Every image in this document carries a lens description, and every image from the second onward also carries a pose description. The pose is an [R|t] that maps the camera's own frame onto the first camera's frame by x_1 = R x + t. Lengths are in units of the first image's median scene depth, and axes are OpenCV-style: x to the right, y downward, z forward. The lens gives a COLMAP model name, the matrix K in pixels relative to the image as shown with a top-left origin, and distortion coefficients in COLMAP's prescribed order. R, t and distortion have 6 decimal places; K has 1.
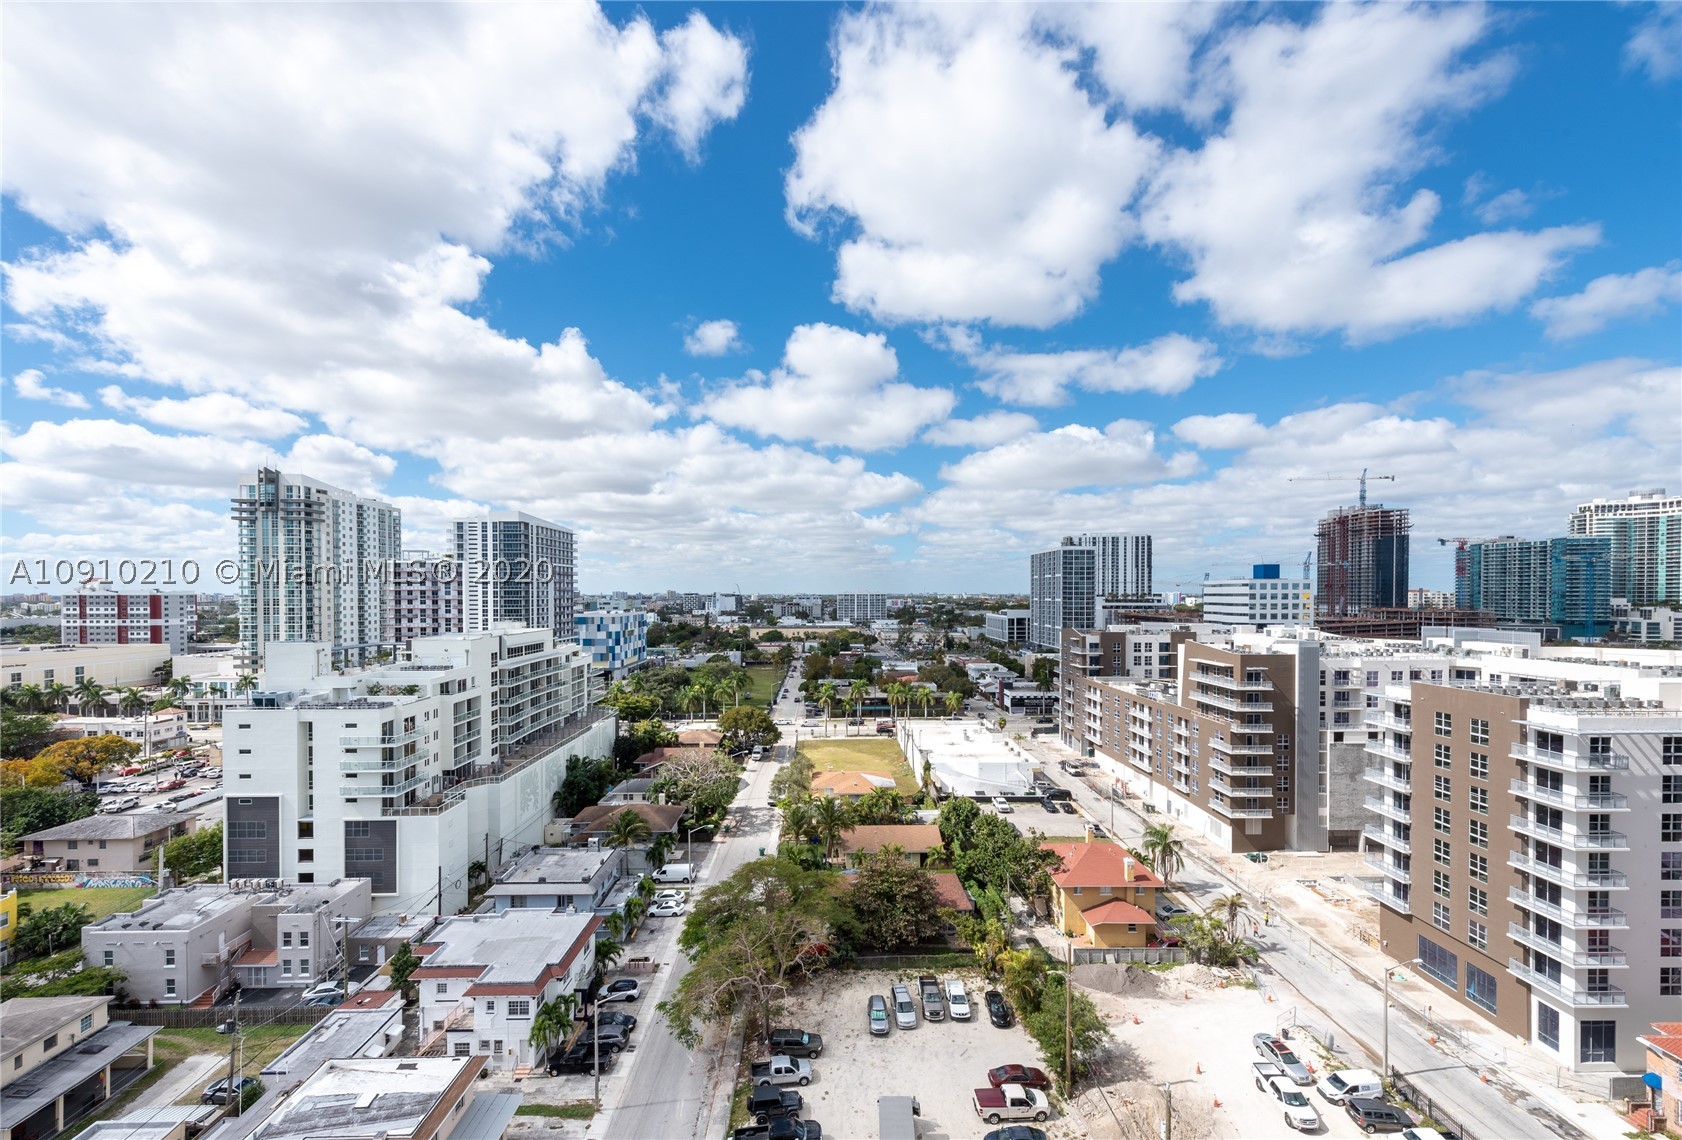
lens RADIAL K [[657.3, 0, 834.8], [0, 657.3, 605.1], [0, 0, 1]] dist [0.013580, -0.004814]
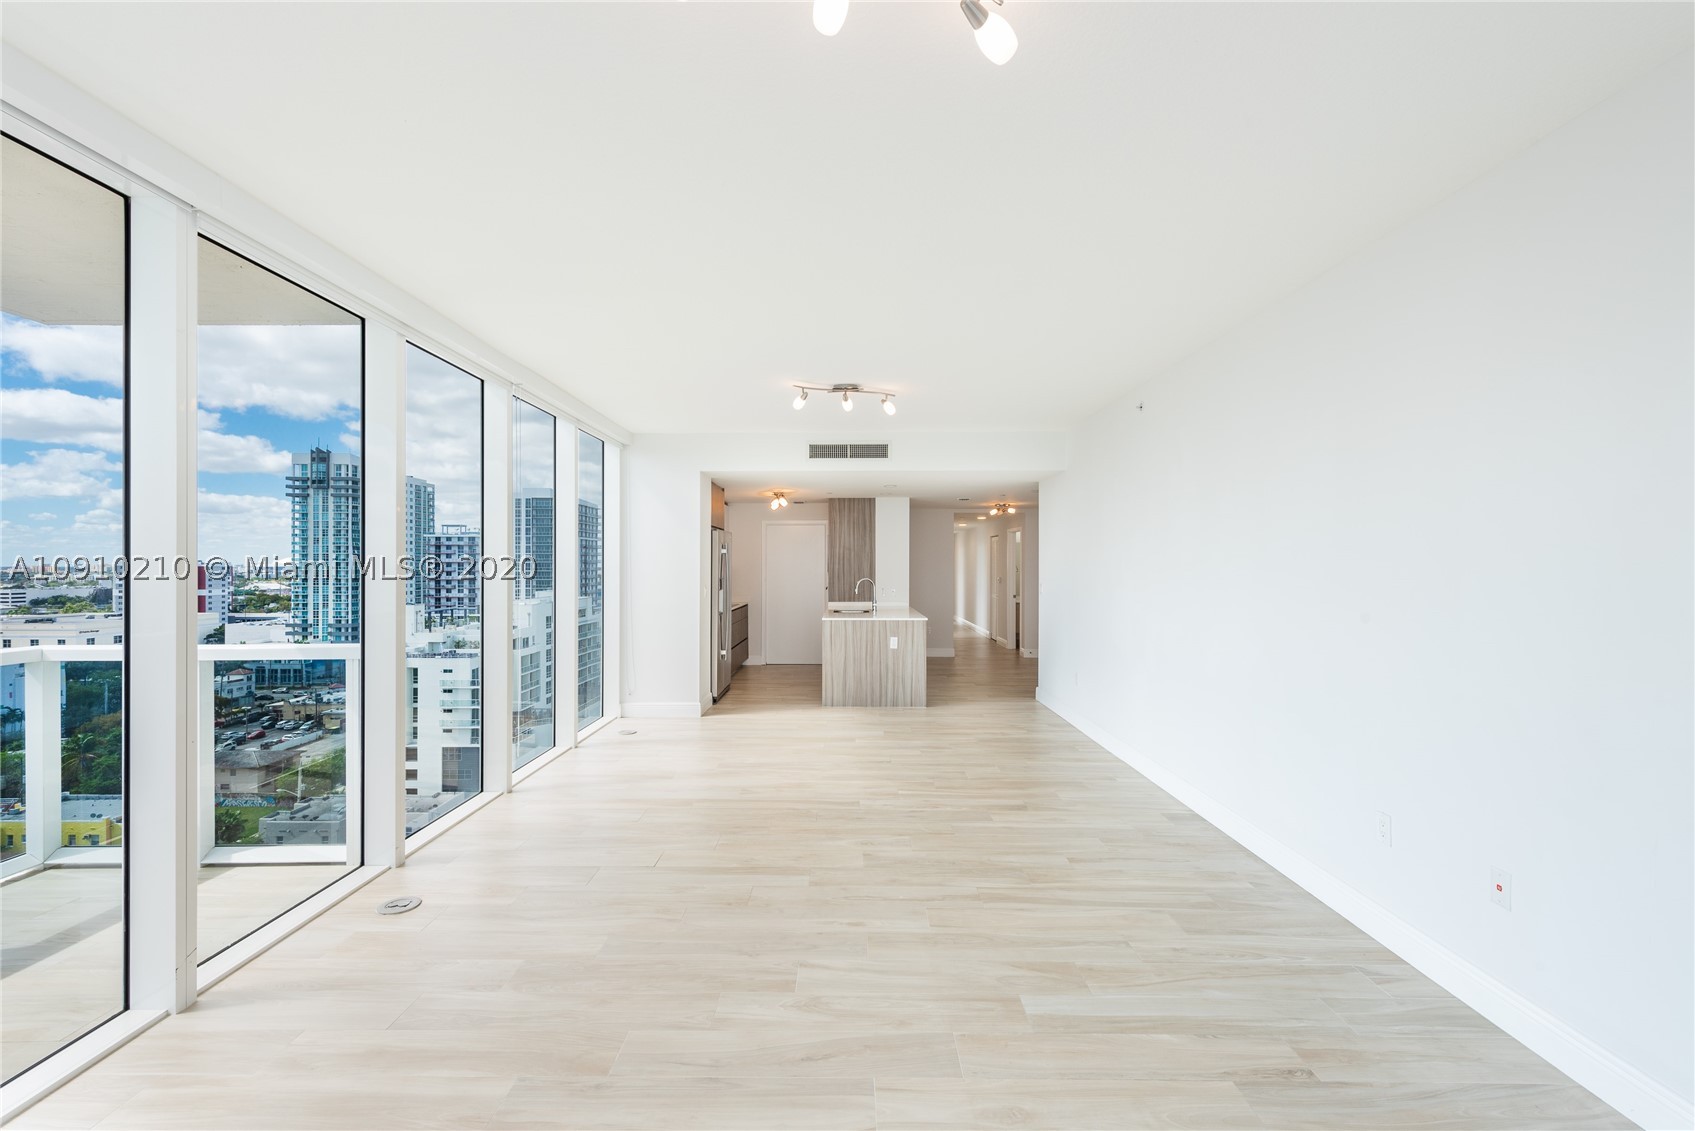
lens RADIAL K [[717.6, 0, 858.5], [0, 717.6, 562.6], [0, 0, 1]] dist [-0.006468, -0.005023]
pose [[0.999967, 0.001286, -0.007995, 0.022392], [-0.001463, 0.999753, -0.022181, 0.002562], [0.007964, 0.022192, 0.999722, -0.141845]]
